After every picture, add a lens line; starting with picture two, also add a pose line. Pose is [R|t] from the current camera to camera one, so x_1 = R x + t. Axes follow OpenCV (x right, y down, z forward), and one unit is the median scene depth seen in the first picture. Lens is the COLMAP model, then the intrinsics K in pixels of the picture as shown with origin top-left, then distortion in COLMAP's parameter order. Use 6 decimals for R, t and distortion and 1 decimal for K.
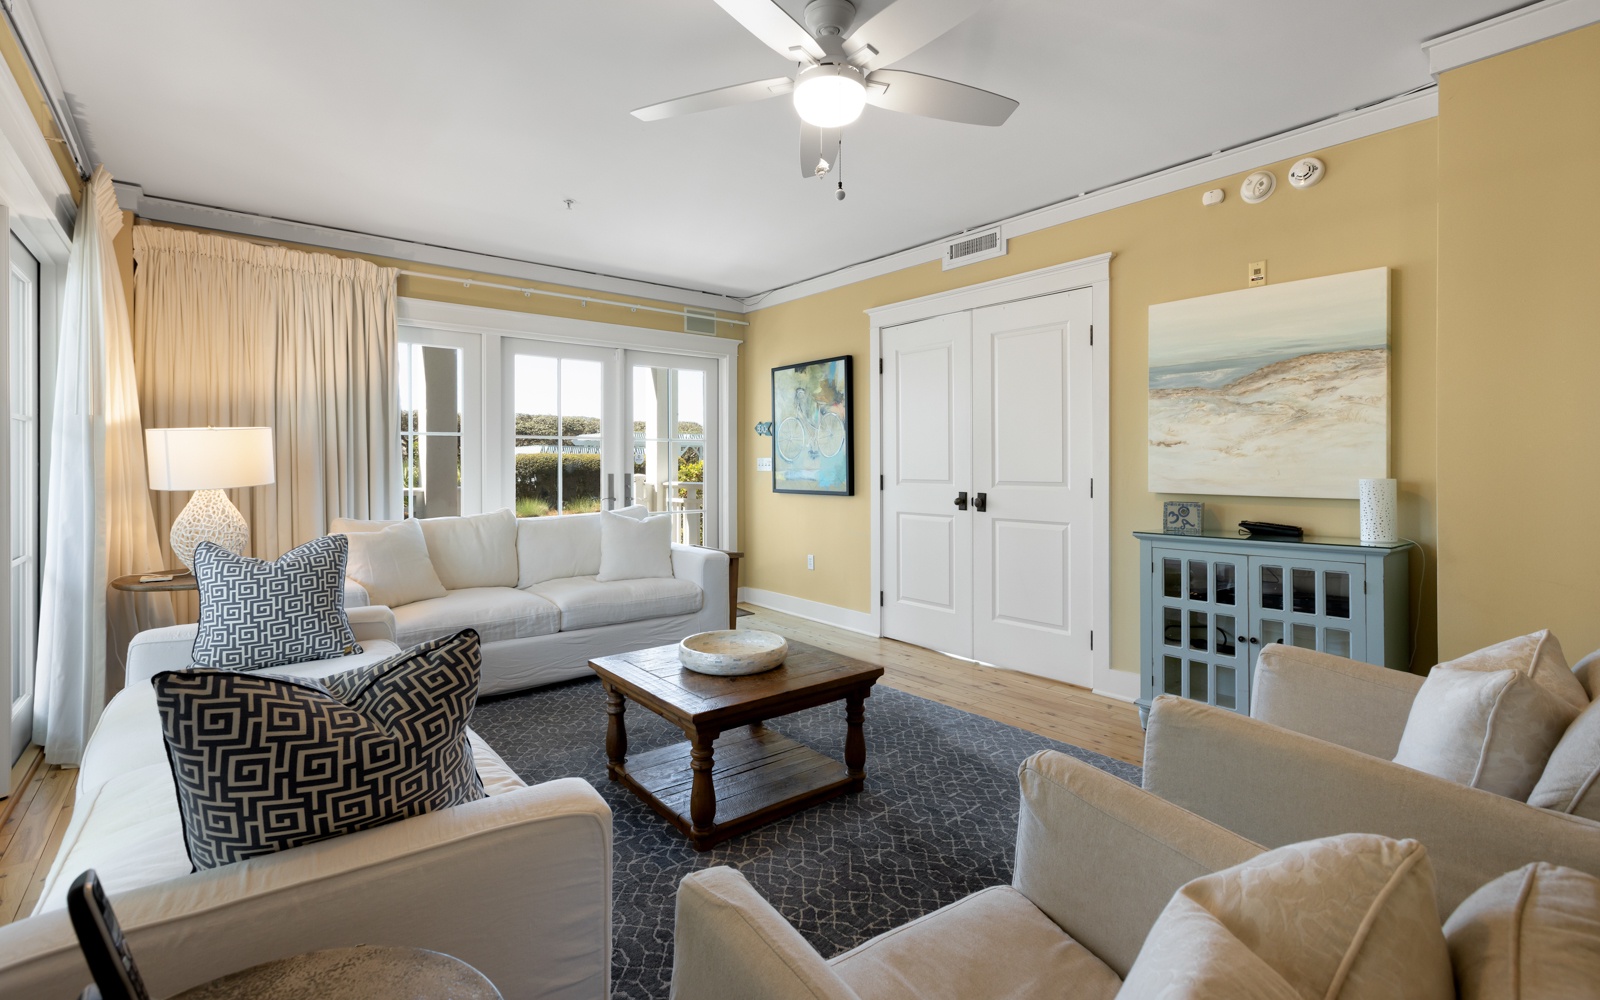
lens RADIAL K [[716.7, 0, 798.7], [0, 716.7, 467.3], [0, 0, 1]] dist [-0.003230, -0.000119]
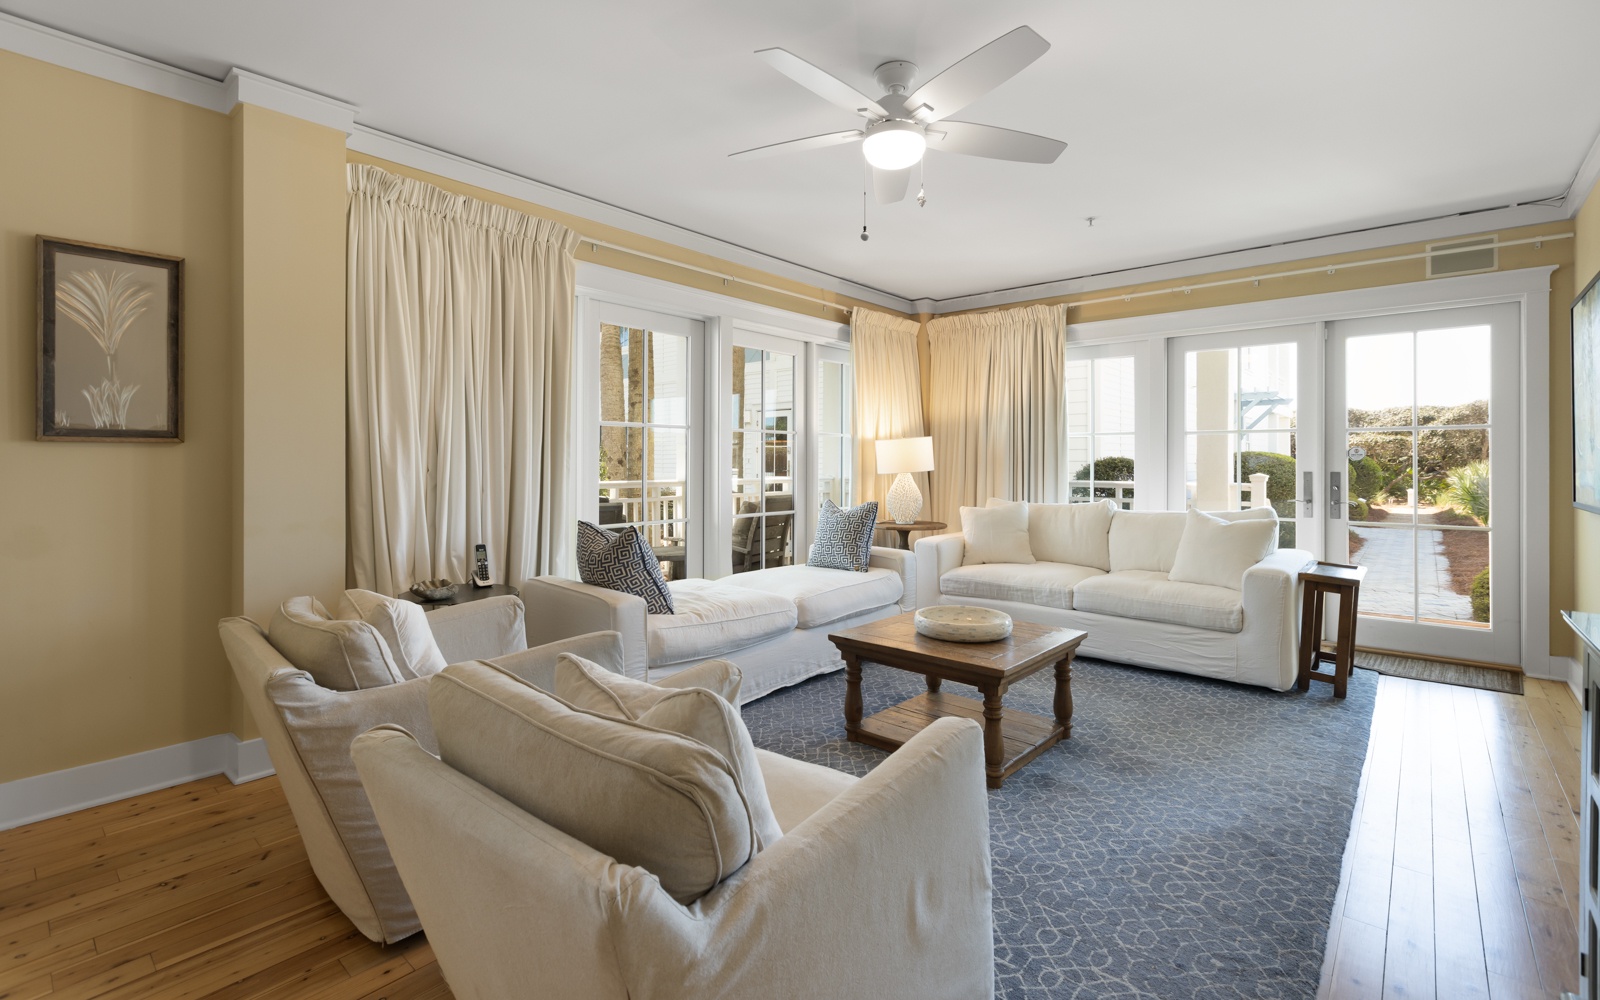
lens RADIAL K [[716.7, 0, 798.7], [0, 716.7, 467.3], [0, 0, 1]] dist [-0.003230, -0.000119]
pose [[0.167885, 0.007515, -0.985778, 0.628926], [-0.010924, 0.999924, 0.005762, 0.005869], [0.985746, 0.009801, 0.167954, 0.355332]]
